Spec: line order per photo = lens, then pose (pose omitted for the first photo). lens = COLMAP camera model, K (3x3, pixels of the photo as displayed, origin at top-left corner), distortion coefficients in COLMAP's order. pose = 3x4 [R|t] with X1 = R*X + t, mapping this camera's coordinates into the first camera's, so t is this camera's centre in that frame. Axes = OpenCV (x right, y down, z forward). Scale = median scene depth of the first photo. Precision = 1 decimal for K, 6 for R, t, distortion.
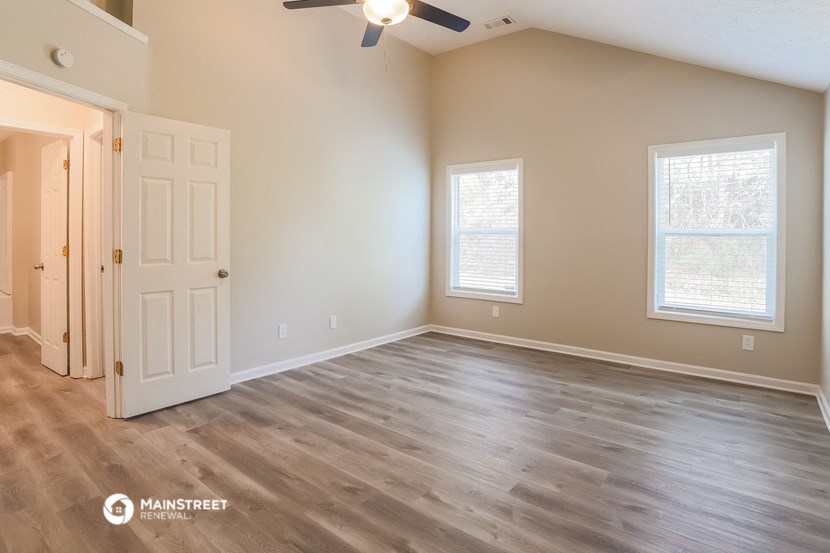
lens RADIAL K [[423.4, 0, 407.4], [0, 423.4, 231.2], [0, 0, 1]] dist [-0.051270, 0.018244]
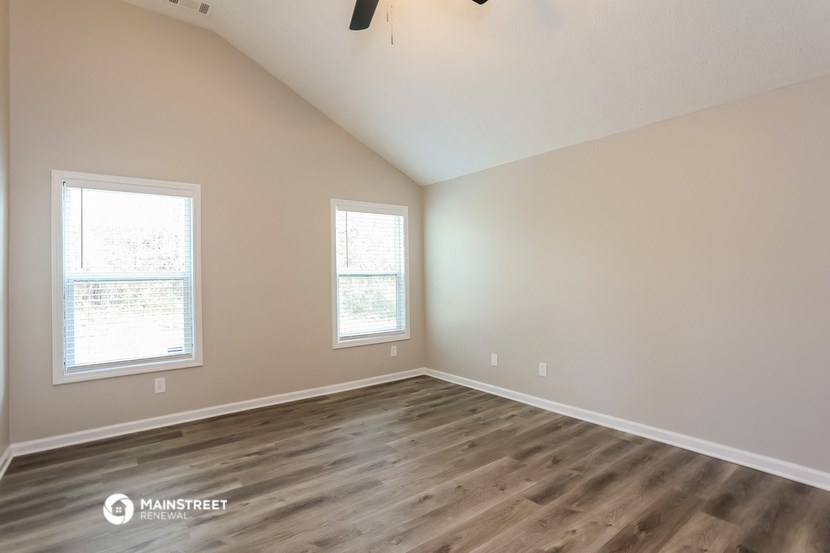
lens RADIAL K [[400.3, 0, 417.1], [0, 400.3, 267.2], [0, 0, 1]] dist [-0.050970, 0.016556]
pose [[0.269440, 0.001505, 0.963016, -0.456523], [0.015721, 0.999859, -0.005961, -0.006456], [-0.962889, 0.016746, 0.269379, 0.536548]]
